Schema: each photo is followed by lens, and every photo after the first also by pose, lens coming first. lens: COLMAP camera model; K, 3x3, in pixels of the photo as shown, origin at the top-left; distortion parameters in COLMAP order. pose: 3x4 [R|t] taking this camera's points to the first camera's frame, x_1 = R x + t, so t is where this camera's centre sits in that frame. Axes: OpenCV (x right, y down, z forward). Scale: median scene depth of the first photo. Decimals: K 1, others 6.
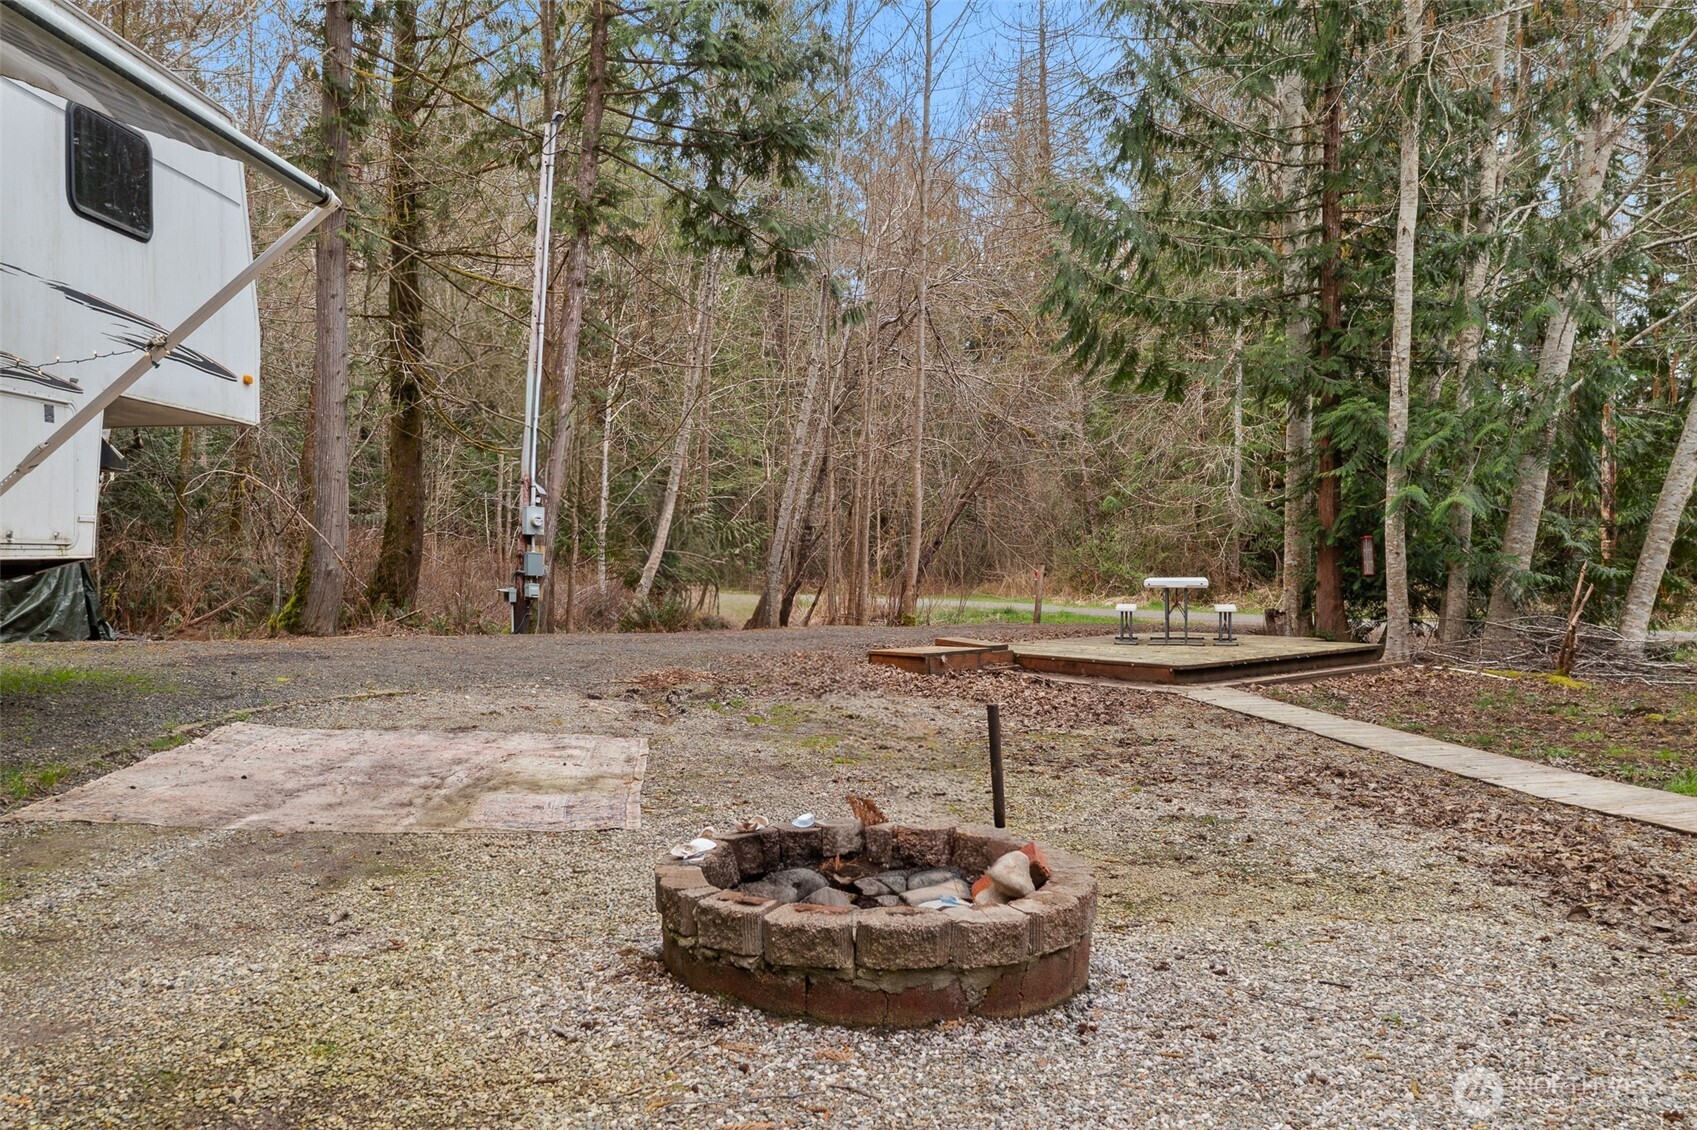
lens RADIAL K [[1332.7, 0, 851.5], [0, 1332.7, 563.2], [0, 0, 1]] dist [-0.027477, 0.011036]
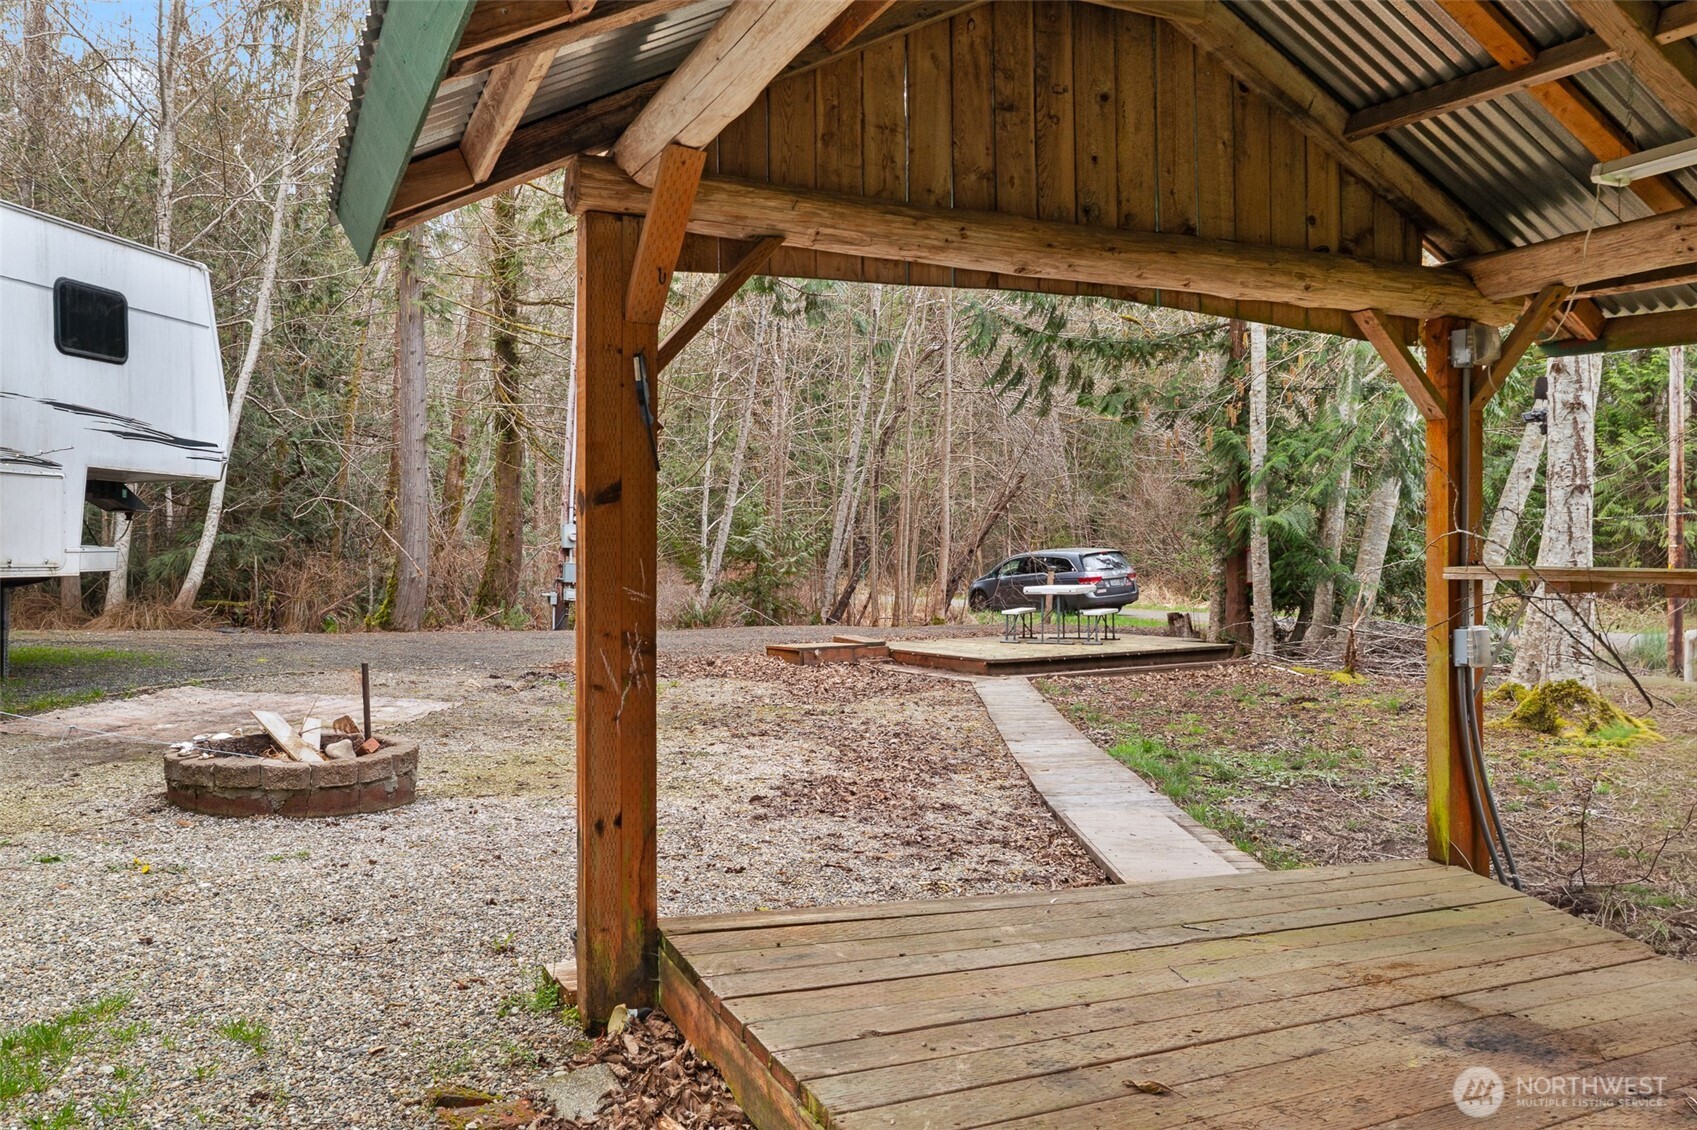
lens RADIAL K [[1332.7, 0, 851.0], [0, 1332.7, 570.8], [0, 0, 1]] dist [-0.027477, 0.011036]
pose [[0.985955, -0.000609, -0.167011, 0.260678], [0.001321, 0.999991, 0.004150, -0.006727], [0.167007, -0.004312, 0.985946, -0.167575]]
